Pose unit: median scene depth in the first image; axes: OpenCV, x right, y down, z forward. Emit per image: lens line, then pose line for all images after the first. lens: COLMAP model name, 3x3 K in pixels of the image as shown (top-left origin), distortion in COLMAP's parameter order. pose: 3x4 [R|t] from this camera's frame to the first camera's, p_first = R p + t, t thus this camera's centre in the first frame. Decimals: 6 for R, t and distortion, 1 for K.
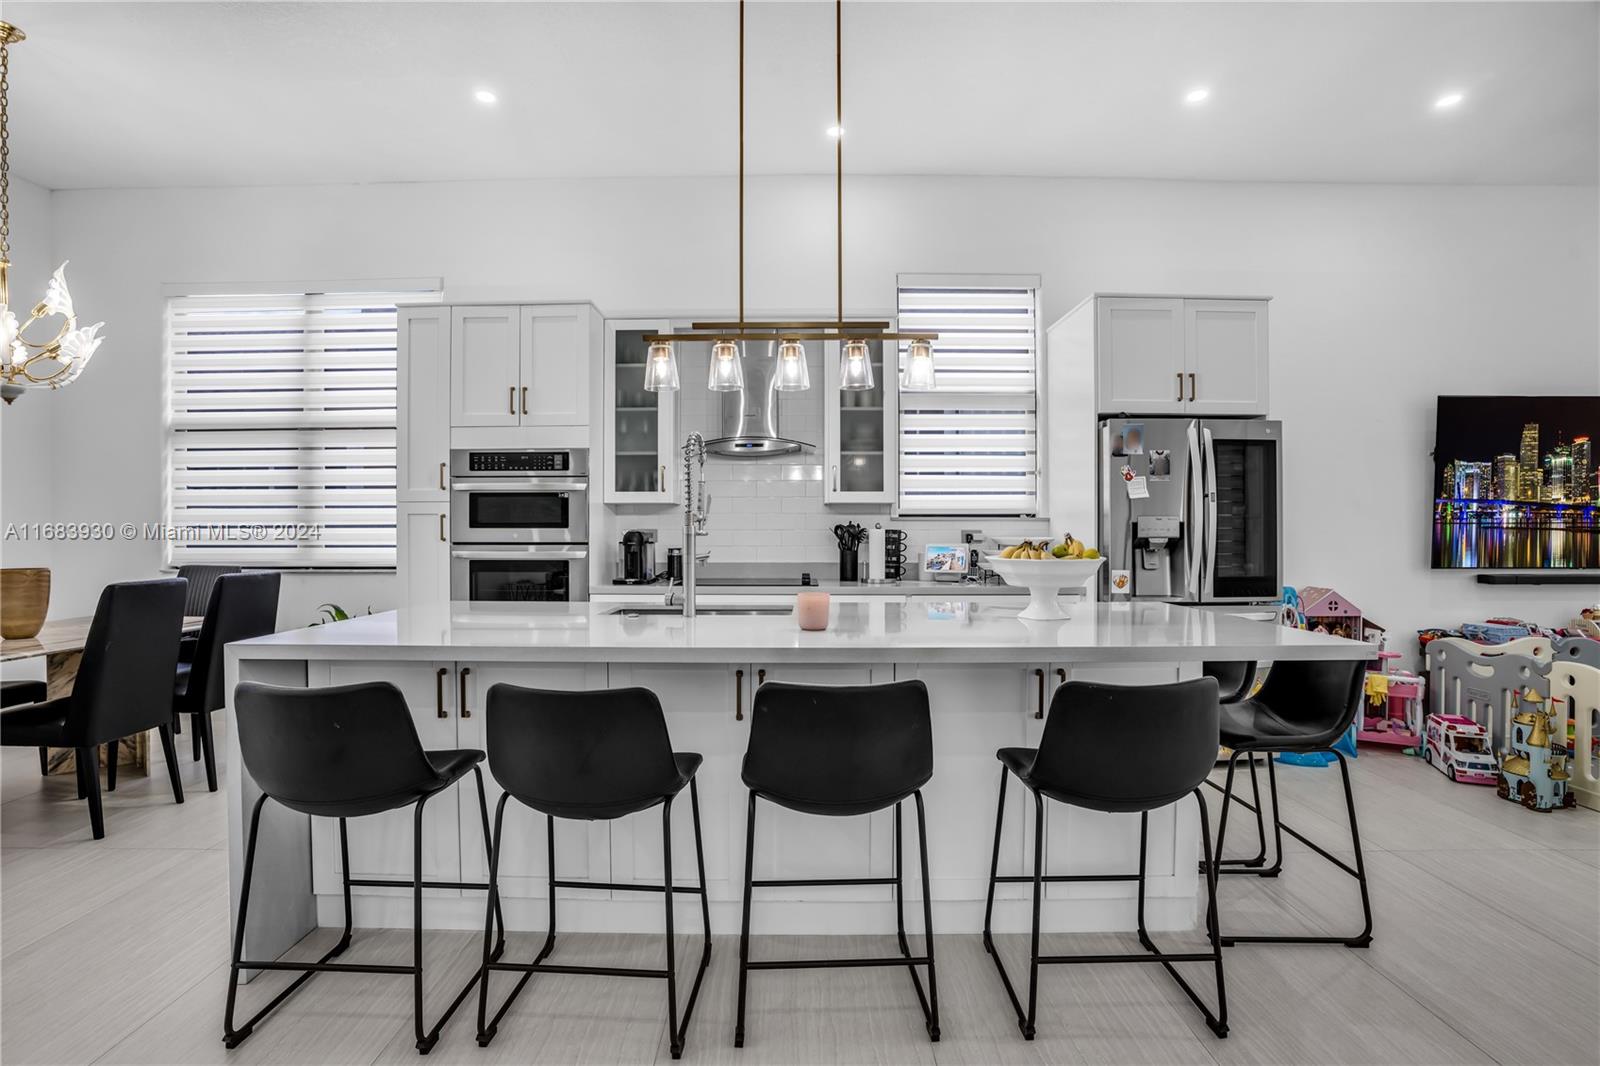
lens RADIAL K [[785.7, 0, 796.5], [0, 785.7, 530.1], [0, 0, 1]] dist [-0.078893, 0.035983]
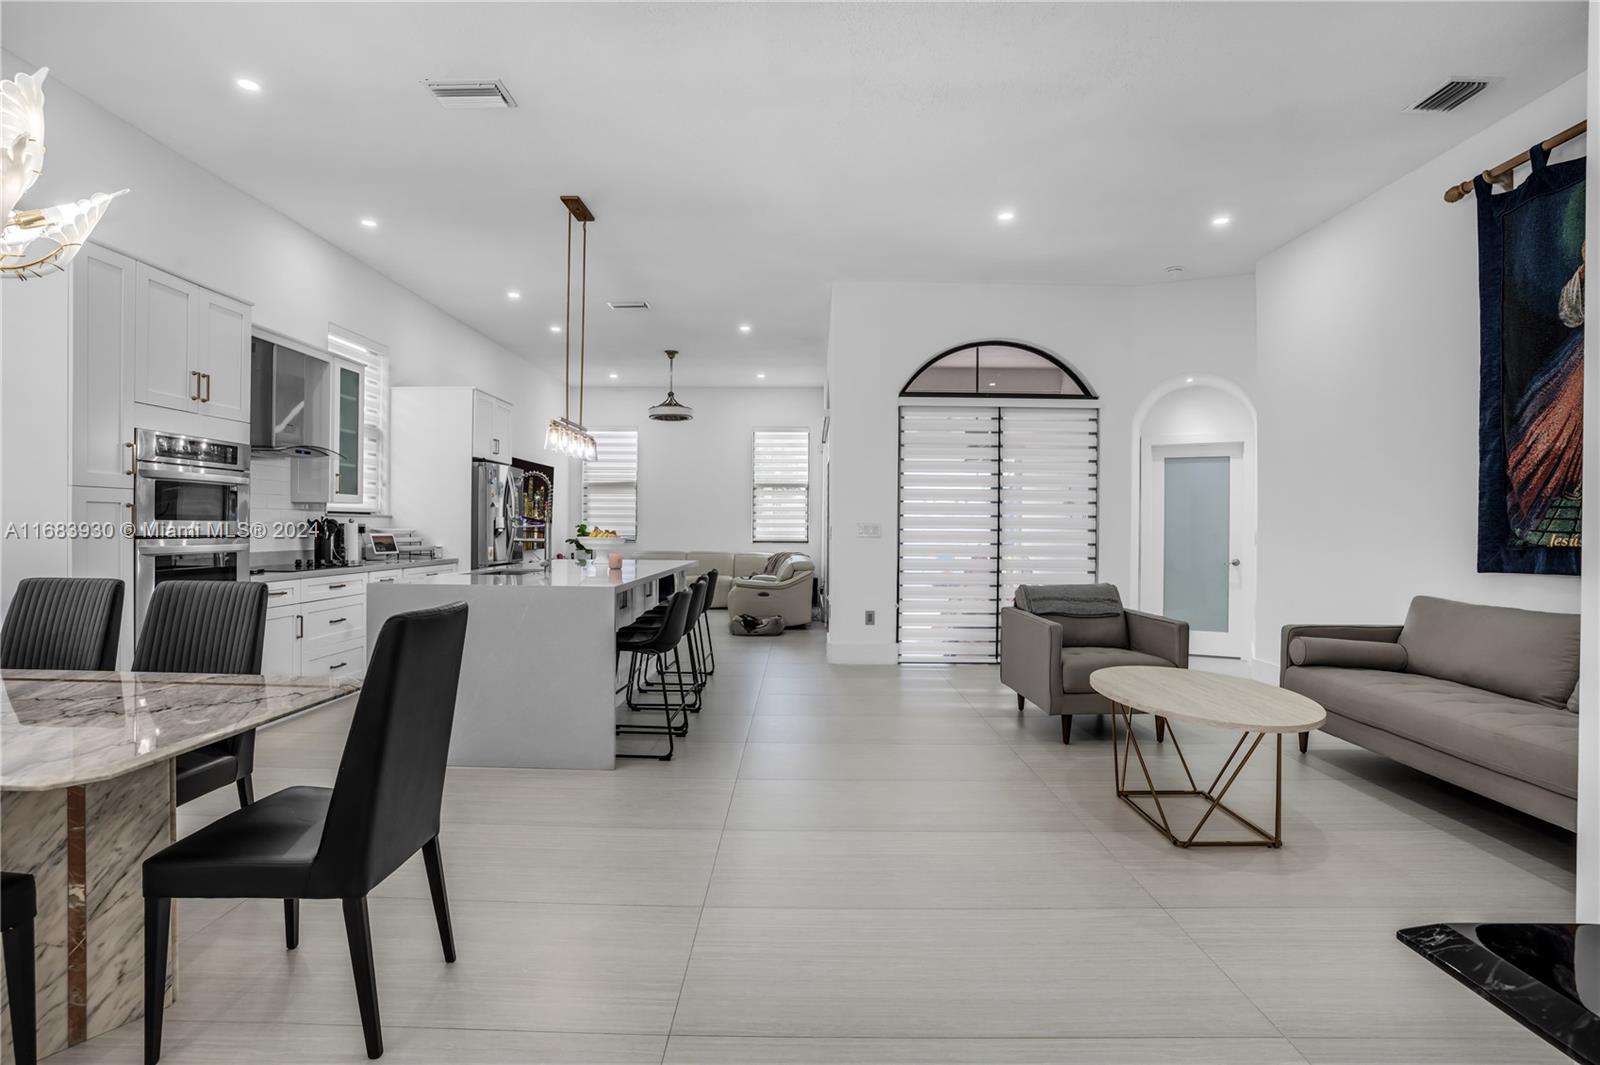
lens RADIAL K [[785.7, 0, 796.5], [0, 785.7, 529.6], [0, 0, 1]] dist [-0.078893, 0.035983]
pose [[0.011419, -0.003203, 0.999930, -1.193518], [-0.007812, 0.999964, 0.003292, -0.000335], [-0.999904, -0.007849, 0.011393, 0.236300]]
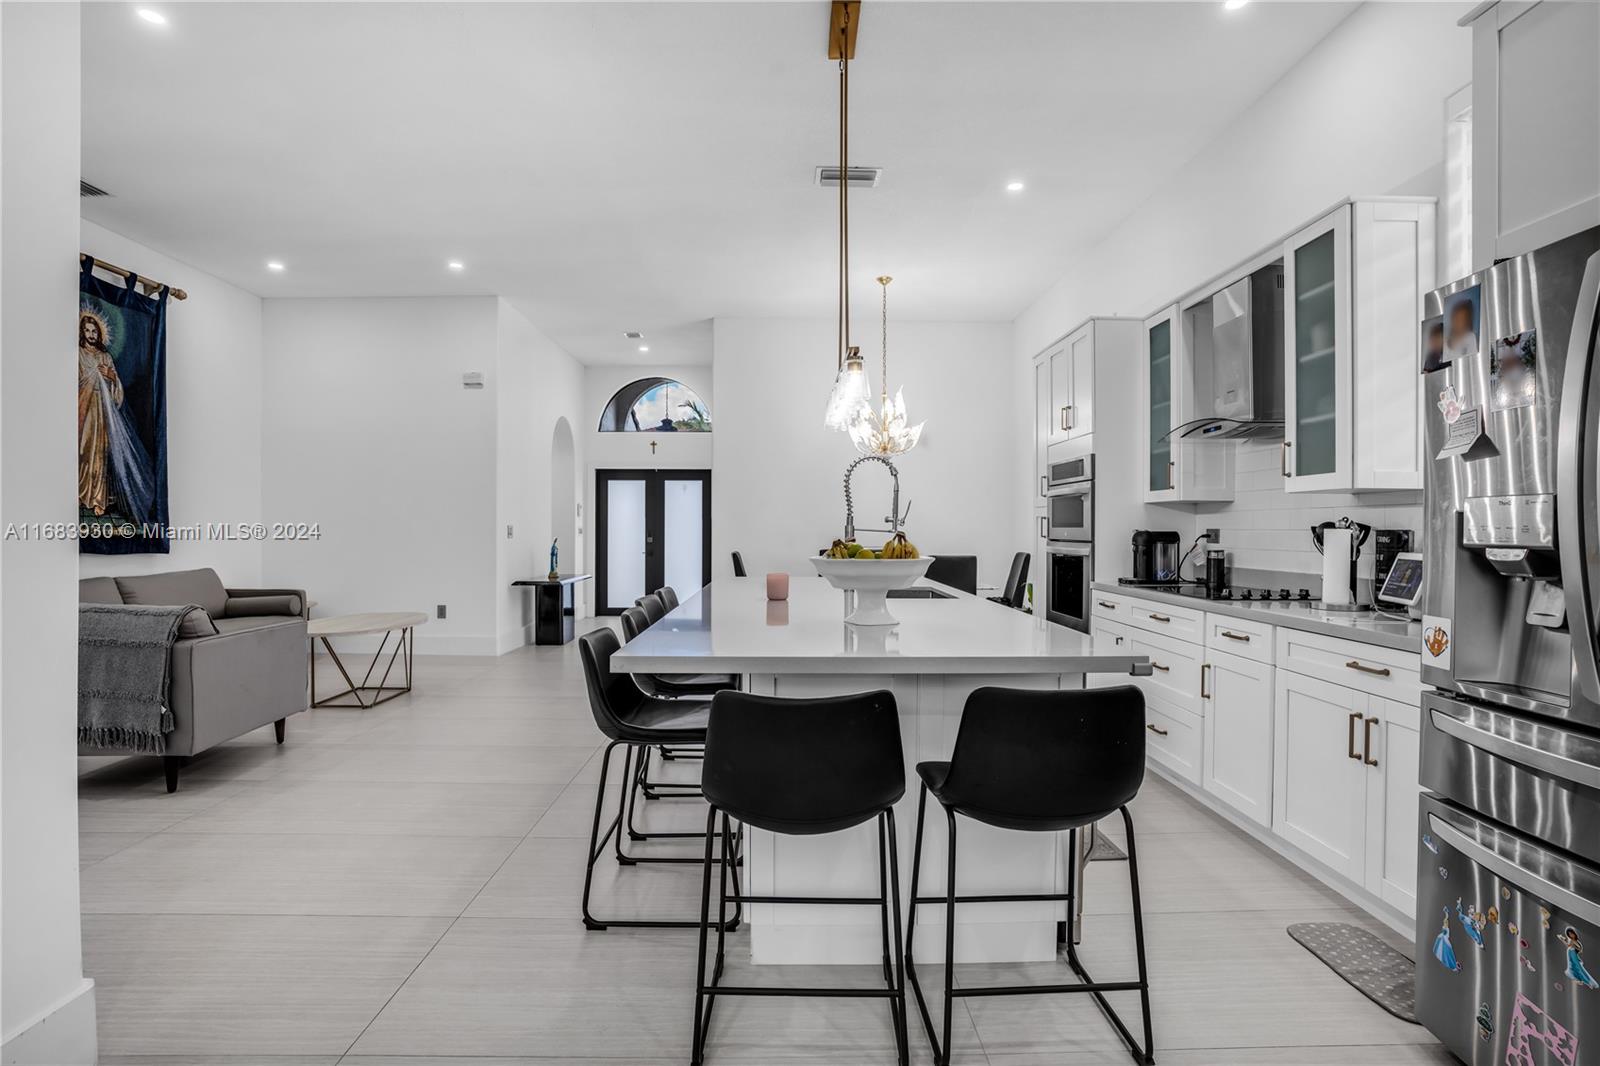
lens RADIAL K [[785.7, 0, 796.5], [0, 785.7, 530.1], [0, 0, 1]] dist [-0.078893, 0.035983]
pose [[0.019321, 0.002654, -0.999810, 0.746404], [-0.003631, 0.999990, 0.002585, -0.000379], [0.999807, 0.003581, 0.019330, 0.530626]]
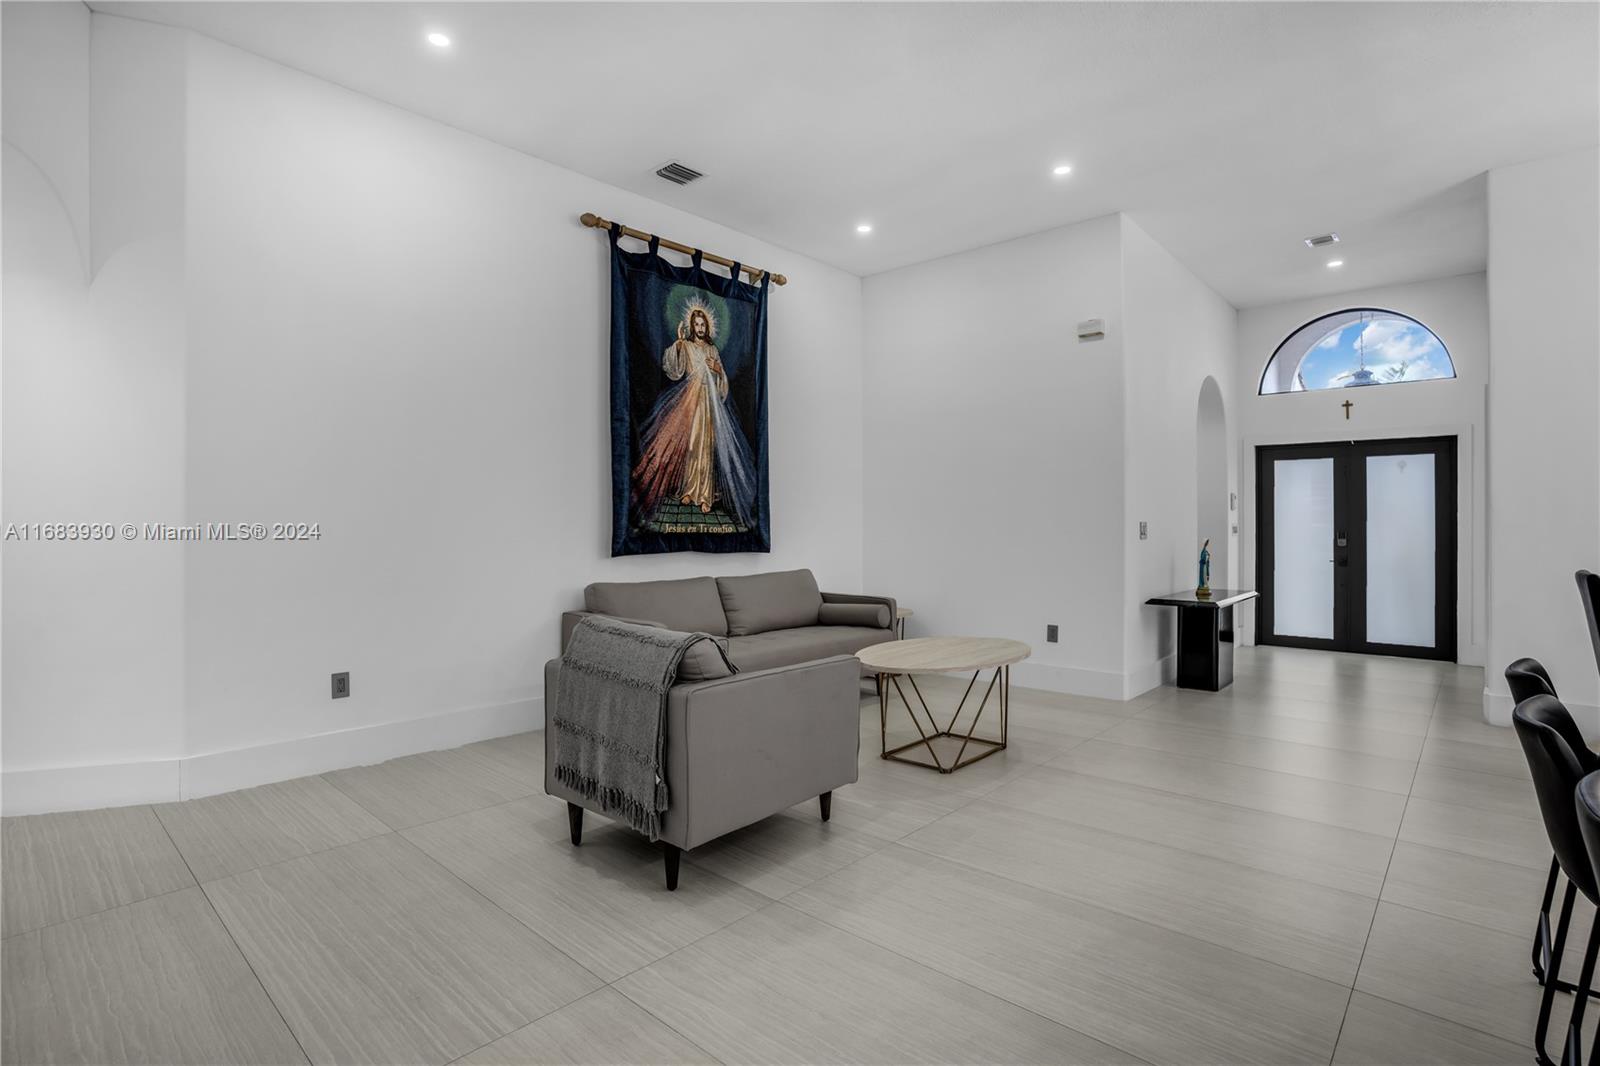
lens RADIAL K [[786.8, 0, 796.0], [0, 786.8, 518.0], [0, 0, 1]] dist [-0.078795, 0.036646]
pose [[-0.673710, -0.007201, -0.738960, 0.329778], [-0.003516, 0.999972, -0.006539, -0.000885], [0.738987, -0.001807, -0.673717, 0.364524]]
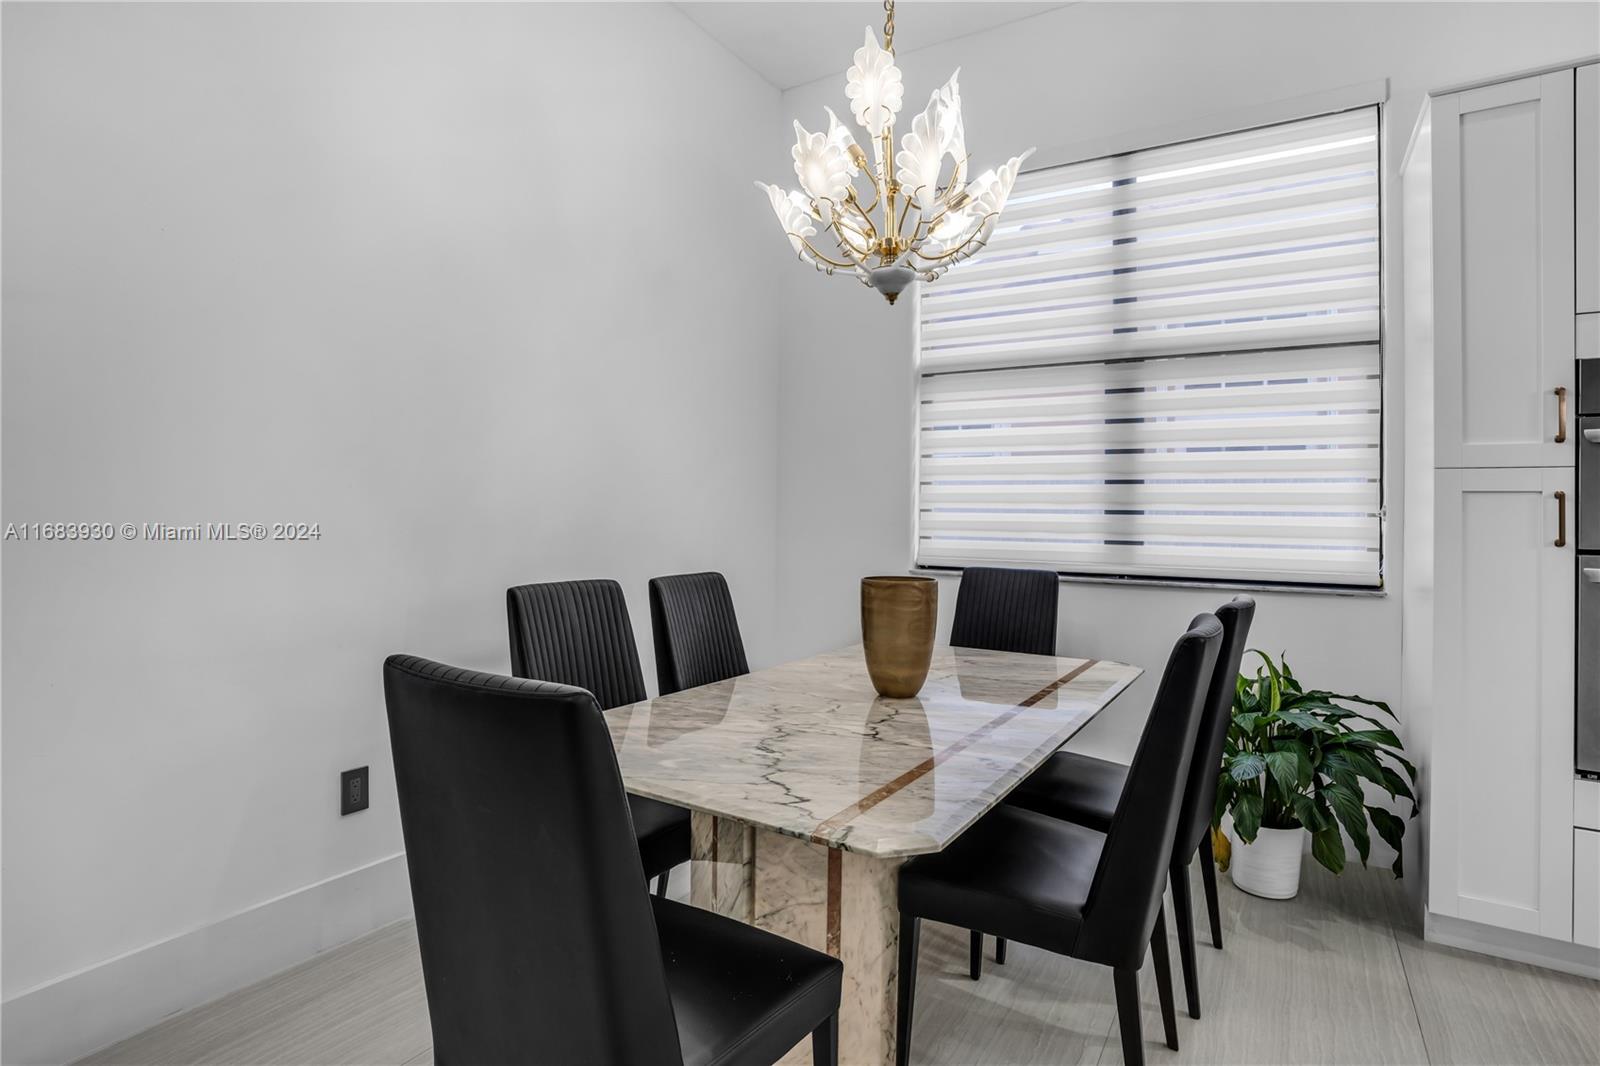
lens RADIAL K [[820.9, 0, 795.6], [0, 820.9, 508.6], [0, 0, 1]] dist [-0.056920, 0.021211]
pose [[0.858836, 0.010073, -0.512152, -0.573515], [-0.014185, 0.999891, -0.004122, -0.000875], [0.512055, 0.010806, 0.858885, 0.295167]]
